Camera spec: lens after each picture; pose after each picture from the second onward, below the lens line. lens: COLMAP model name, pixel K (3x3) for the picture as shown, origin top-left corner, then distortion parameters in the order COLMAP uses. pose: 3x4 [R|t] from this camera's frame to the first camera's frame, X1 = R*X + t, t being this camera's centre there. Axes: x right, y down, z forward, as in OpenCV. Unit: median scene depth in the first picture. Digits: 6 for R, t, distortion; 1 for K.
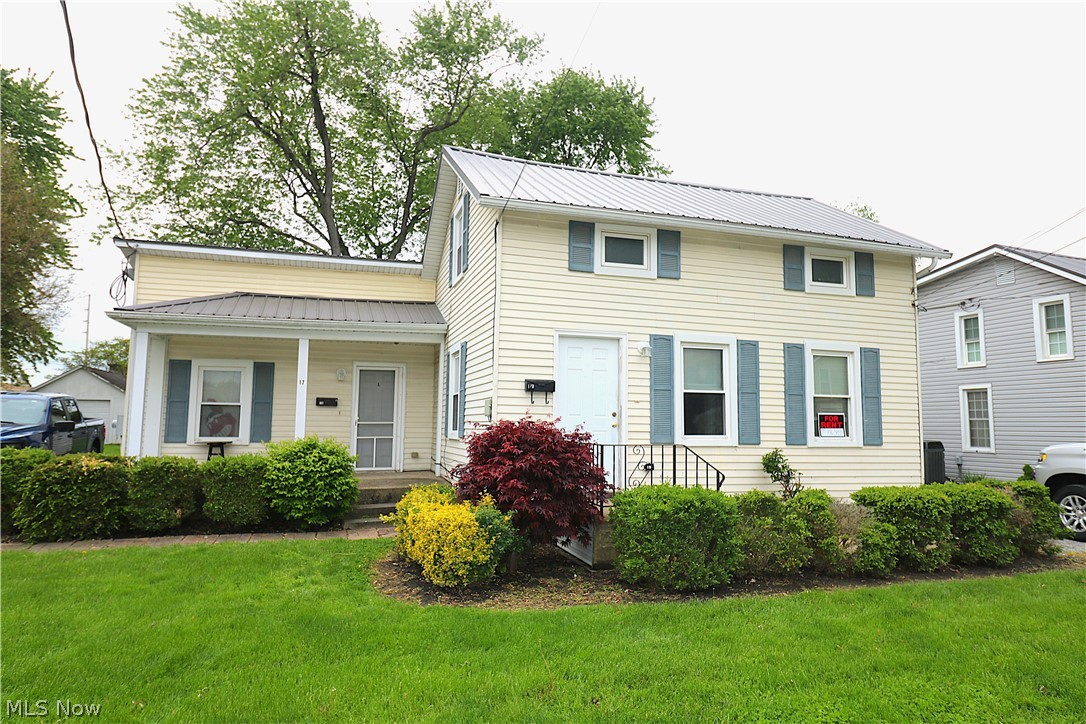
lens RADIAL K [[685.2, 0, 543.0], [0, 685.2, 362.0], [0, 0, 1]] dist [-0.004067, -0.001991]
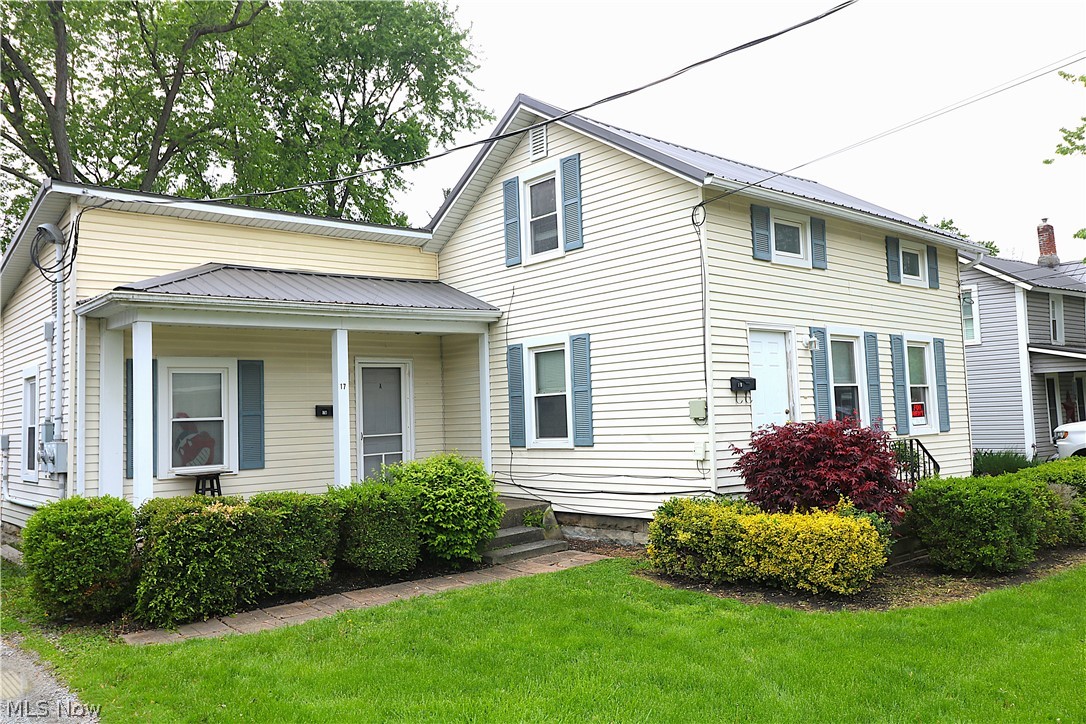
lens RADIAL K [[871.1, 0, 543.0], [0, 871.1, 362.0], [0, 0, 1]] dist [0.011038, 0.001739]
pose [[0.917780, -0.016932, 0.396728, -0.616325], [0.008572, 0.999702, 0.022836, -0.020684], [-0.396996, -0.017558, 0.917652, 0.023267]]
